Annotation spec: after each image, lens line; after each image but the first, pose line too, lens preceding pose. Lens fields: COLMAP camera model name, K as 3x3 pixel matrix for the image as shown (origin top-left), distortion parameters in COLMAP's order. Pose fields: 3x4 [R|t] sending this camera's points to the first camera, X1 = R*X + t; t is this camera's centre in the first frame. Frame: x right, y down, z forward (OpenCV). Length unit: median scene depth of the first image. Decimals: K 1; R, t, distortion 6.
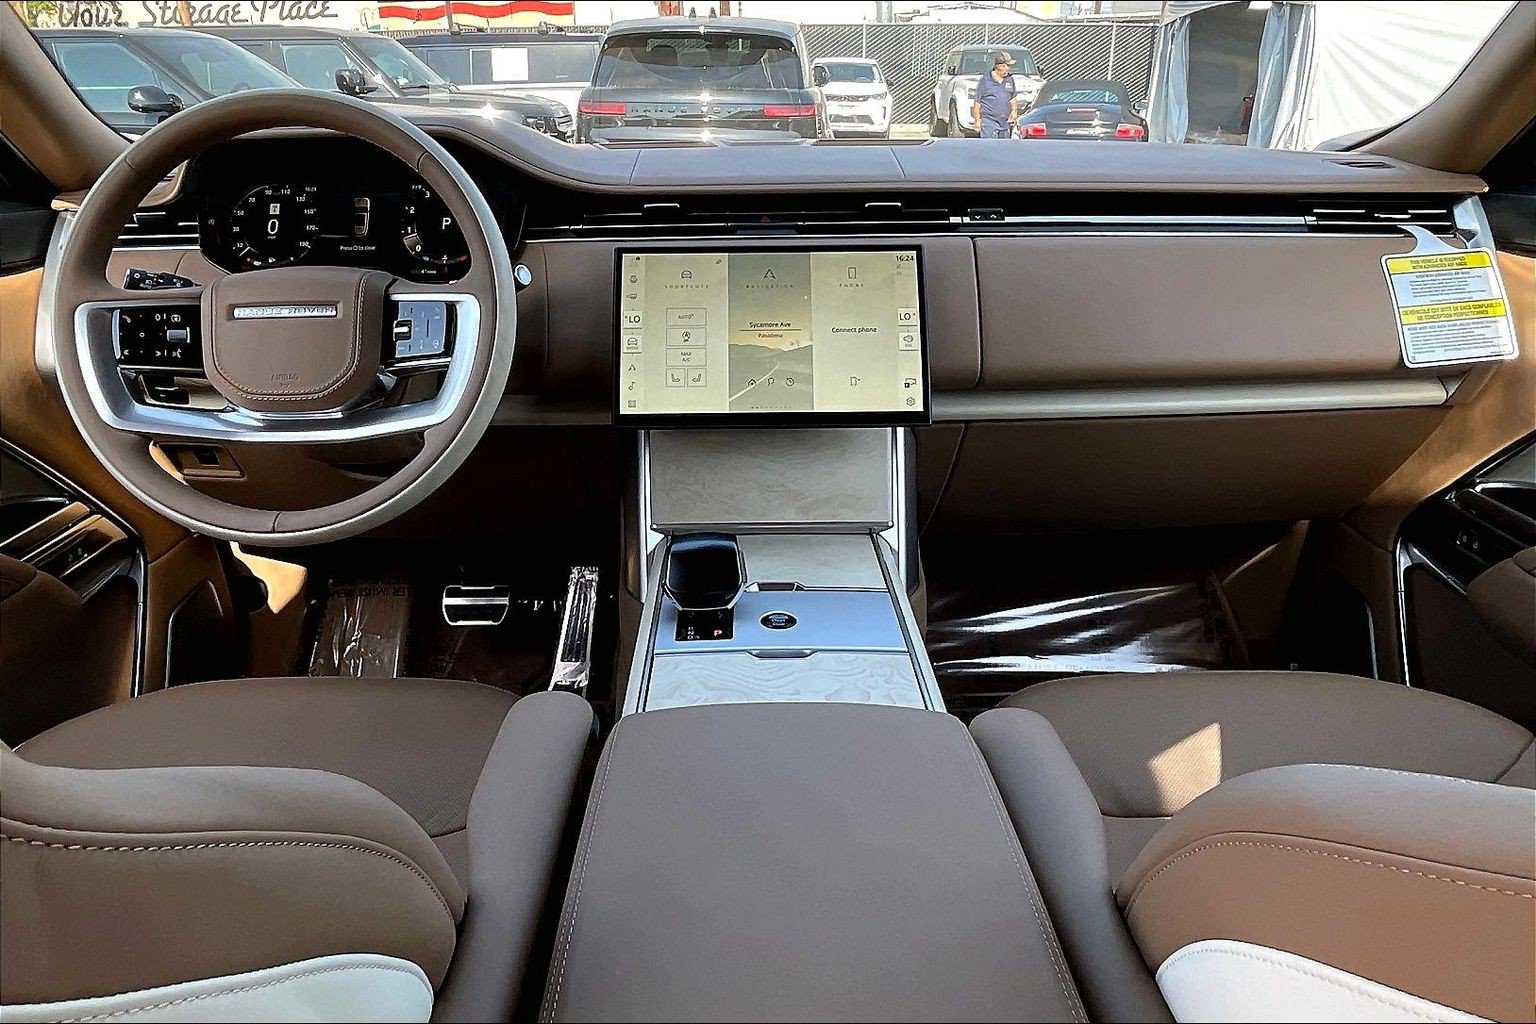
lens RADIAL K [[973.9, 0, 748.6], [0, 973.9, 484.7], [0, 0, 1]] dist [-0.002918, -0.002293]
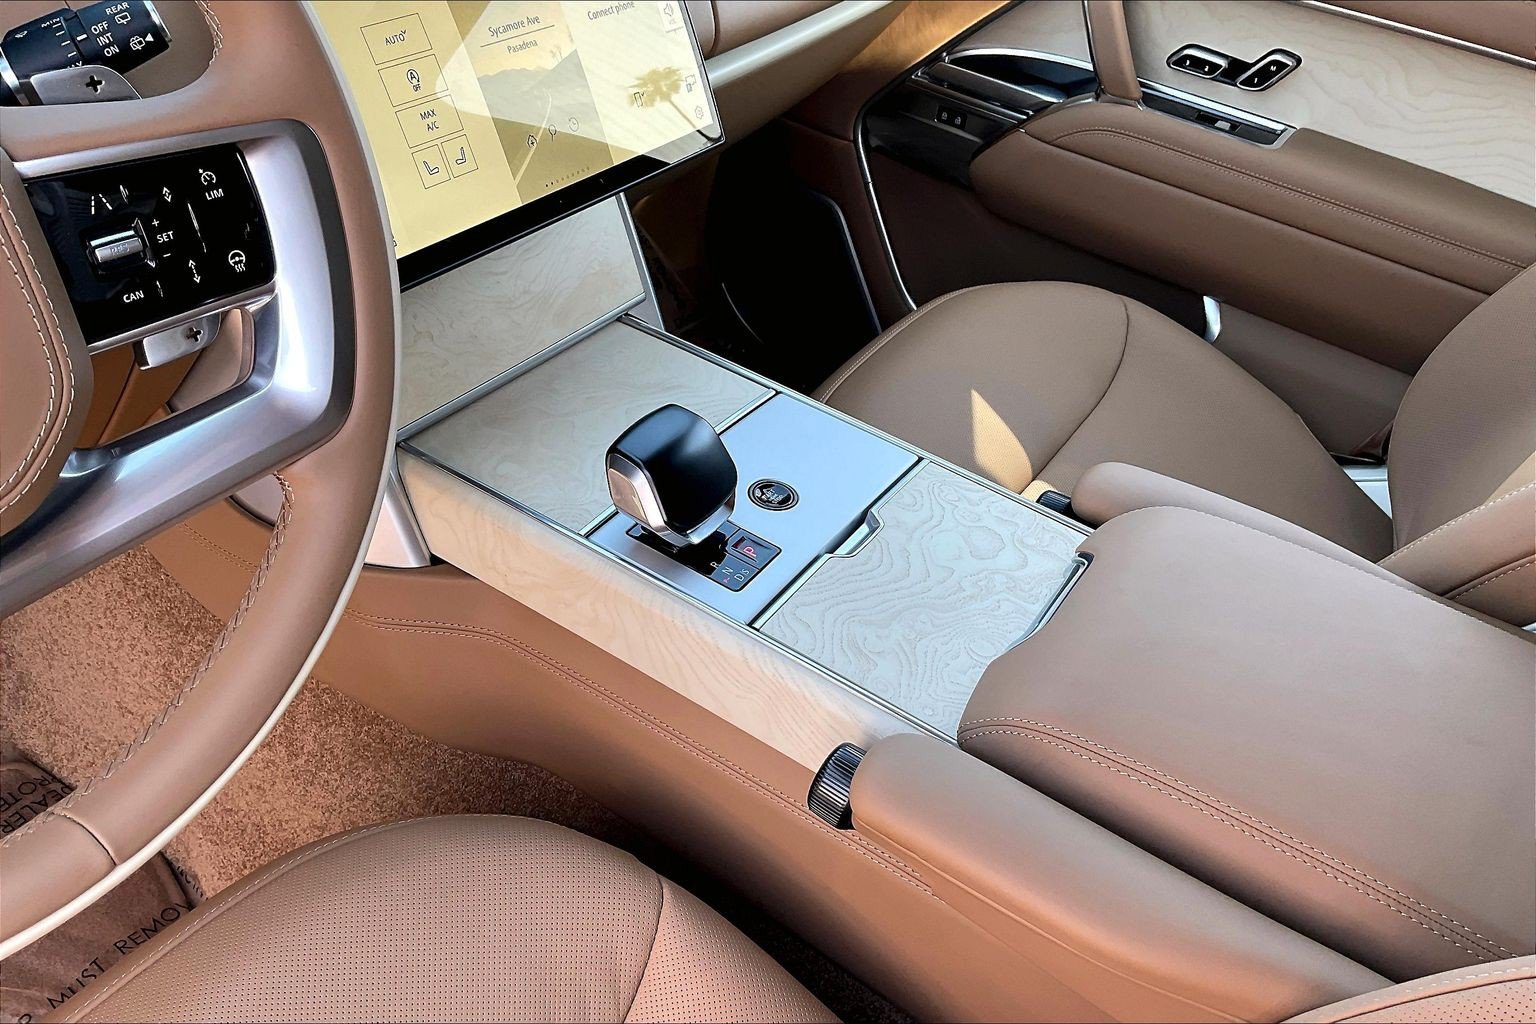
lens RADIAL K [[1268.9, 0, 755.6], [0, 1268.9, 516.6], [0, 0, 1]] dist [0.093812, -0.175128]
pose [[0.536132, -0.454061, 0.711611, -0.536893], [0.155544, 0.881712, 0.445410, -0.215145], [-0.829679, -0.128112, 0.543341, 0.435972]]
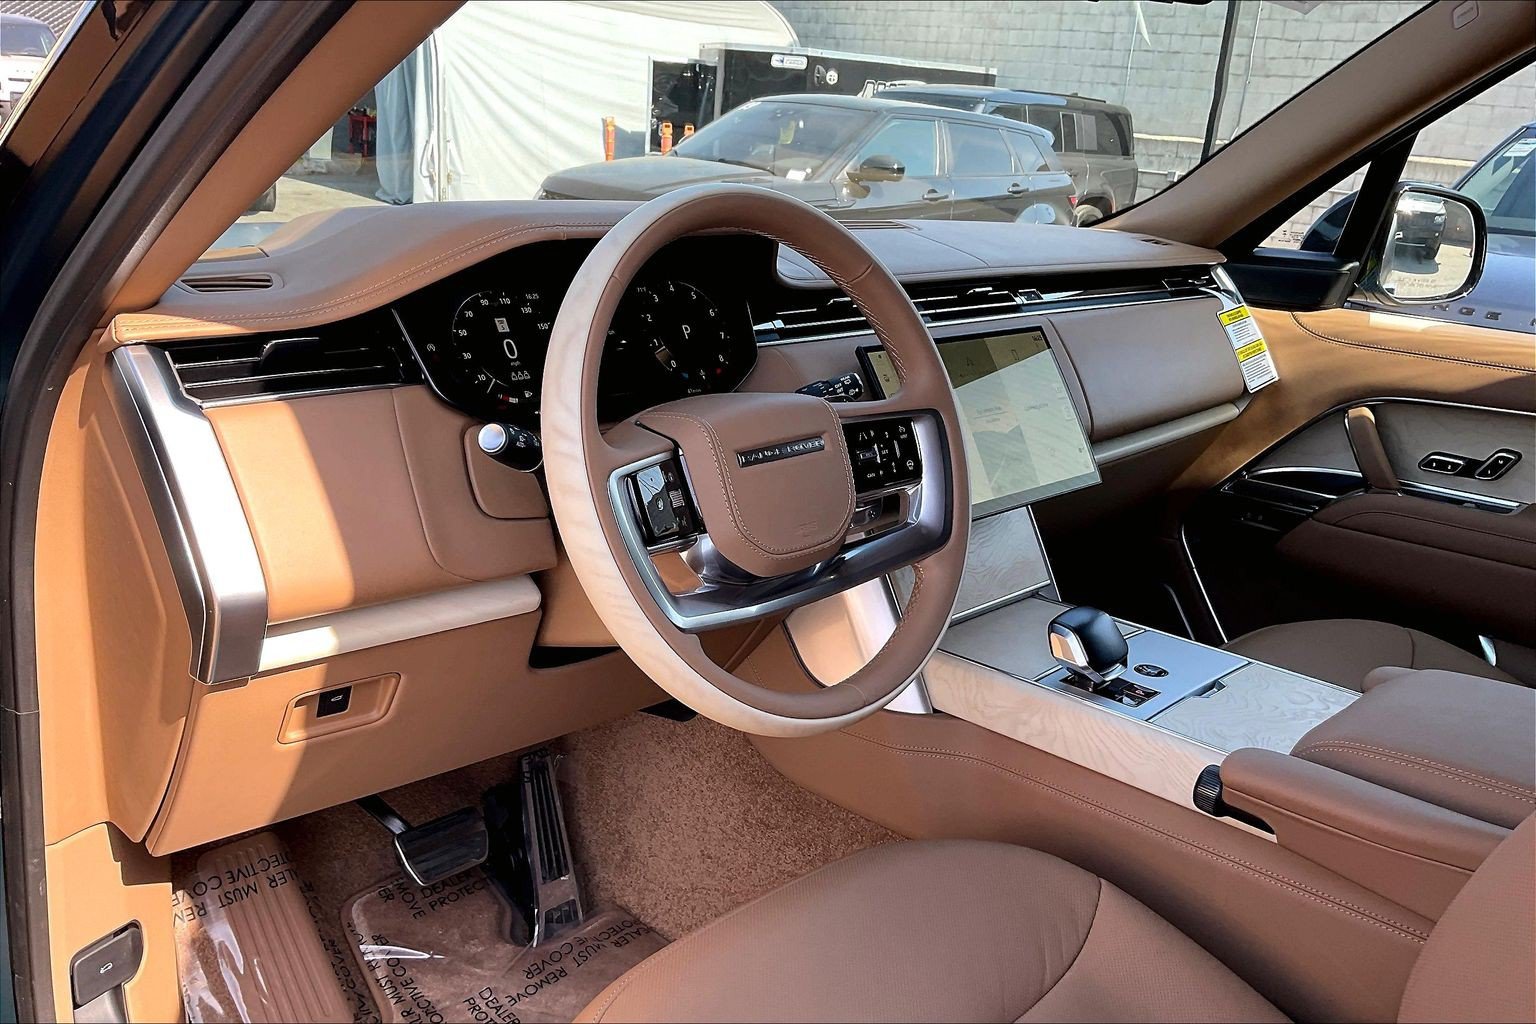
lens RADIAL K [[1268.9, 0, 755.6], [0, 1268.9, 516.6], [0, 0, 1]] dist [0.093812, -0.175128]
pose [[0.706084, -0.158999, 0.690047, -1.067231], [0.202673, 0.979077, 0.018213, -0.124319], [-0.678505, 0.126994, 0.723536, 0.199087]]
